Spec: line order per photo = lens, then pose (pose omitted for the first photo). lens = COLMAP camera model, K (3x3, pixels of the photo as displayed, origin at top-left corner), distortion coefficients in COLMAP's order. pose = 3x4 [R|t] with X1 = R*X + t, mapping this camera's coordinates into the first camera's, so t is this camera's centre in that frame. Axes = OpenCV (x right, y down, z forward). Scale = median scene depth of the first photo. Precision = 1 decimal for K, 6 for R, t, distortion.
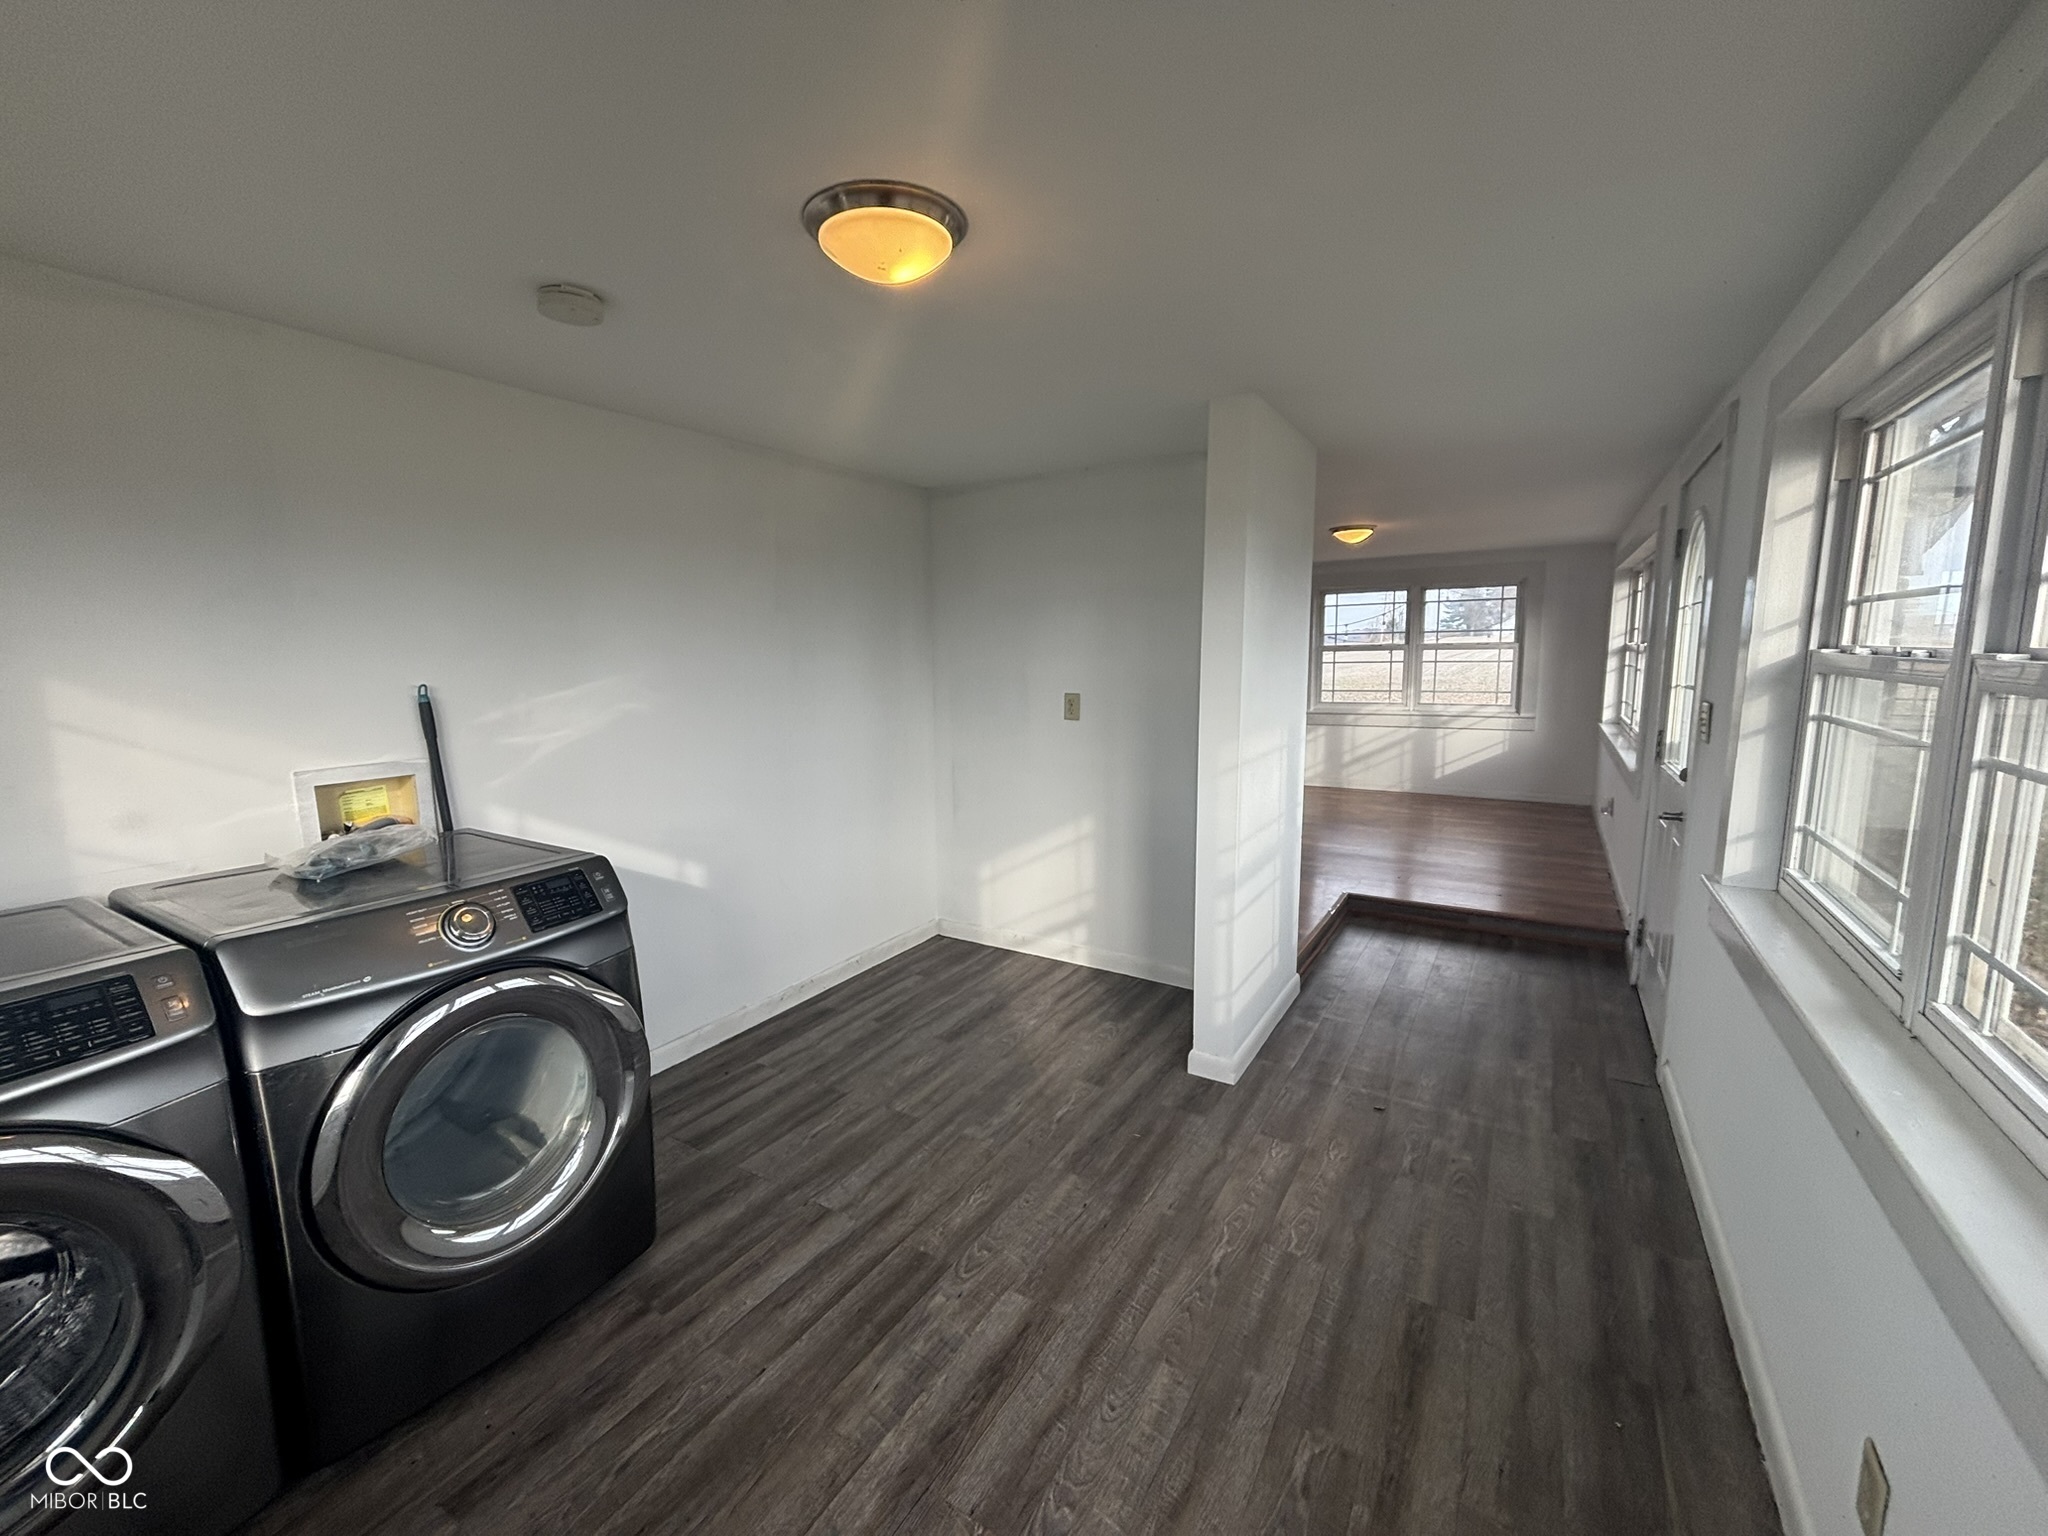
lens RADIAL K [[842.7, 0, 1019.6], [0, 842.7, 764.6], [0, 0, 1]] dist [0.008803, 0.000089]
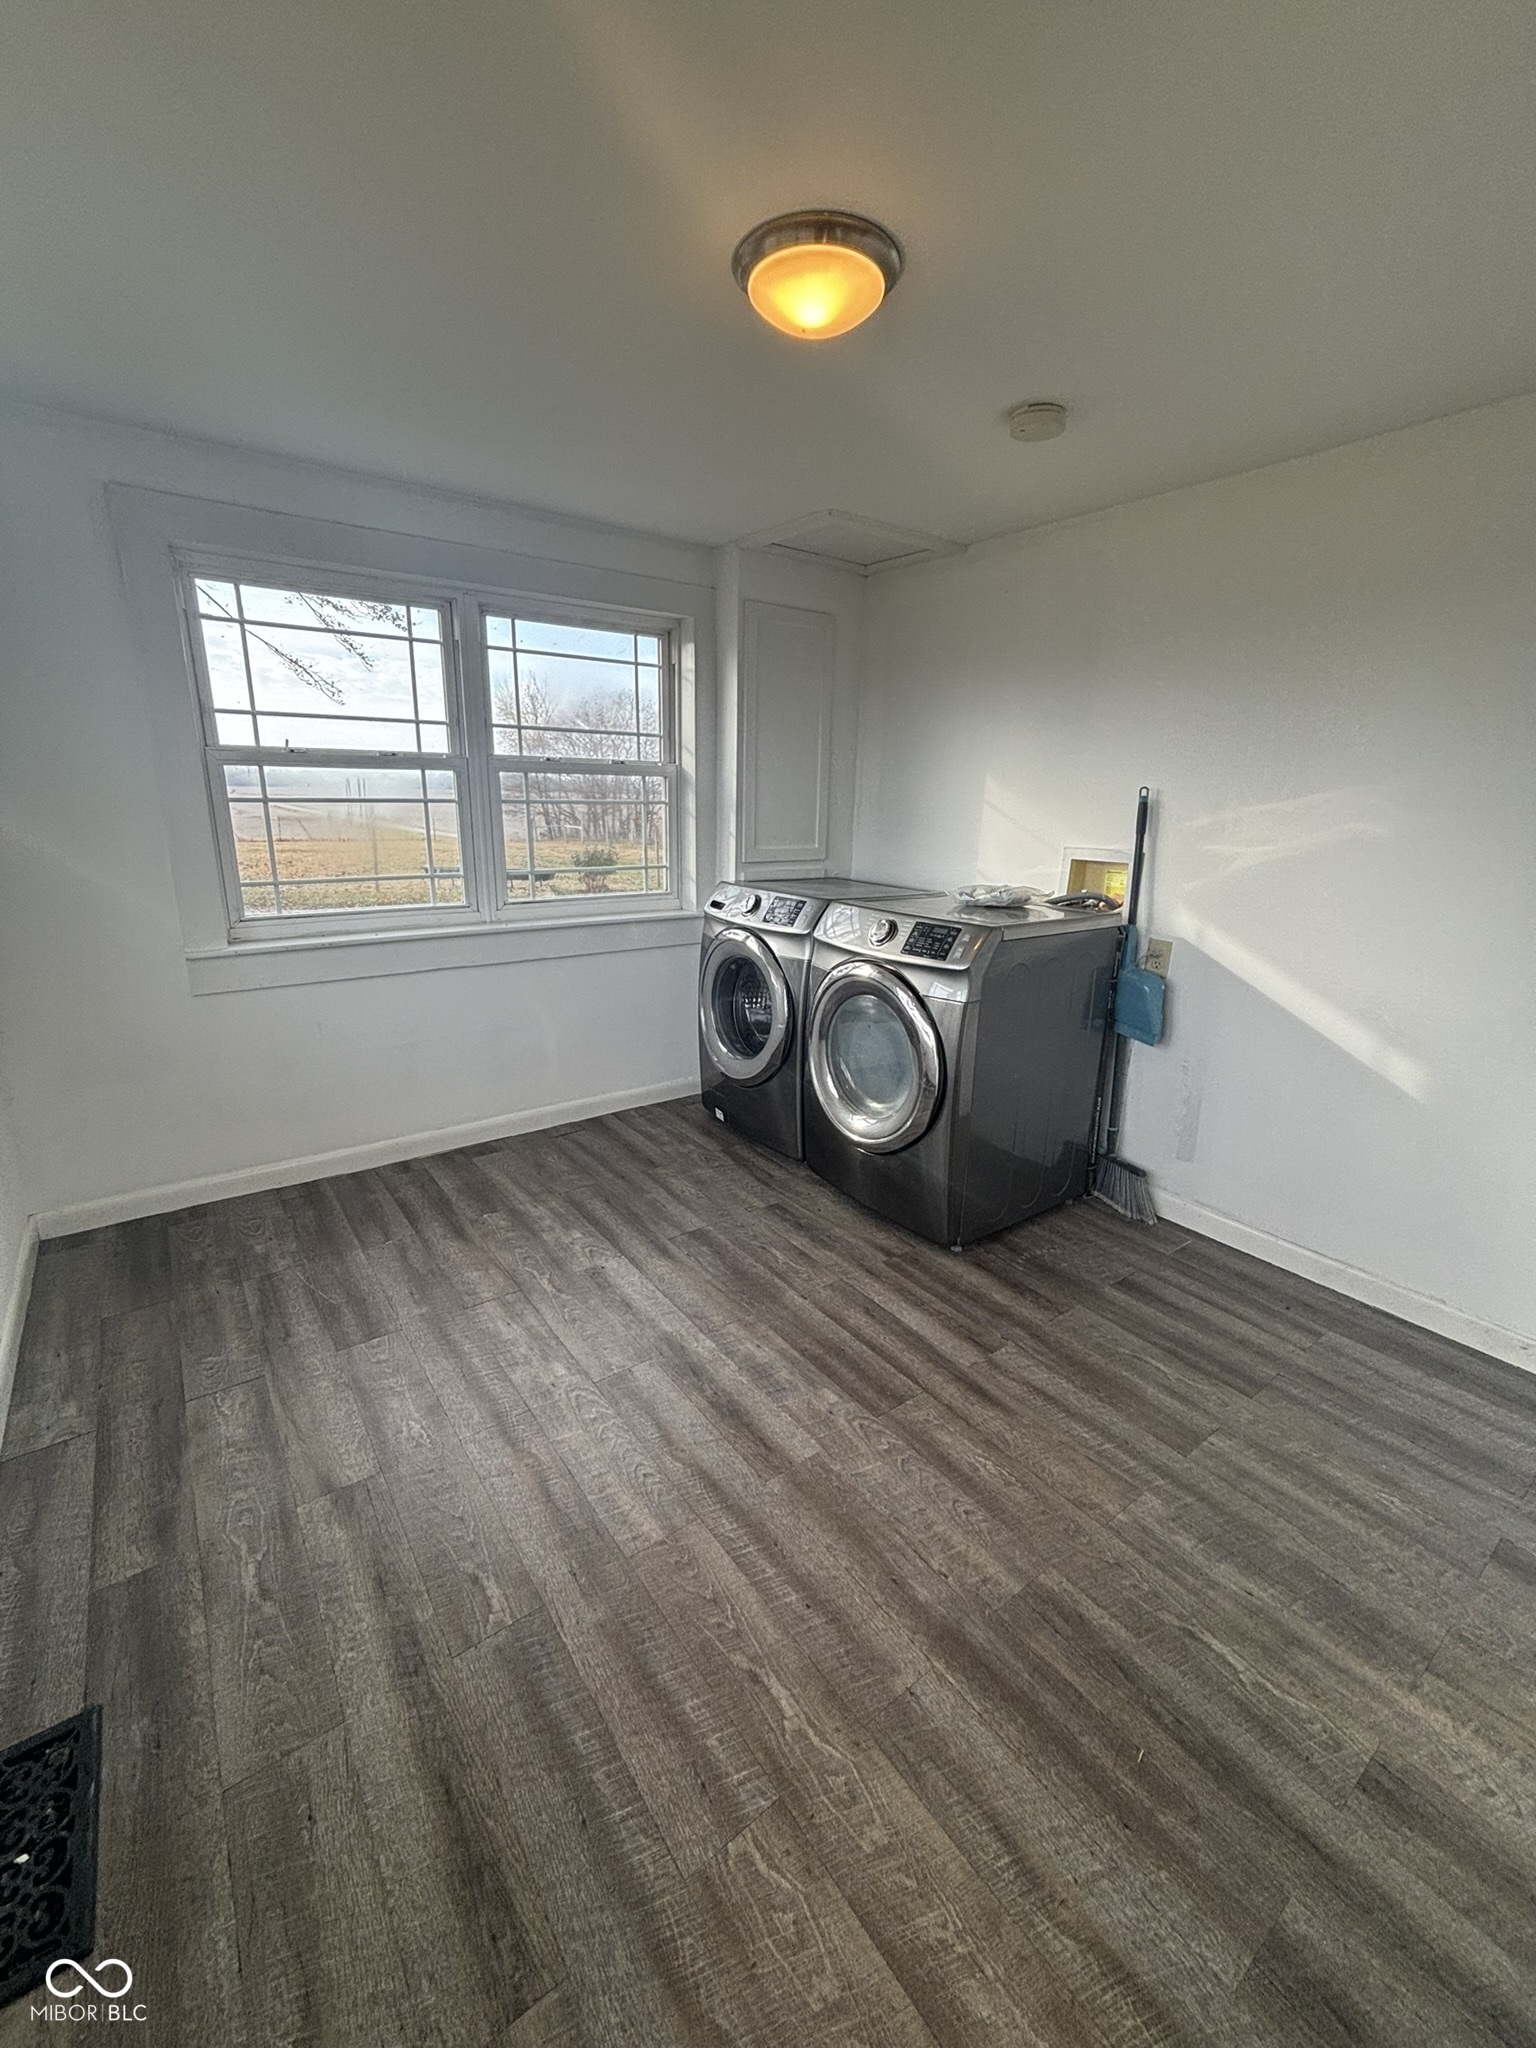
lens RADIAL K [[842.7, 0, 774.3], [0, 842.7, 1020.4], [0, 0, 1]] dist [0.008803, 0.000089]
pose [[-0.366051, 0.242075, -0.898558, 0.637682], [-0.149625, 0.937701, 0.313574, -0.083965], [0.918487, 0.249231, -0.307026, 0.994653]]
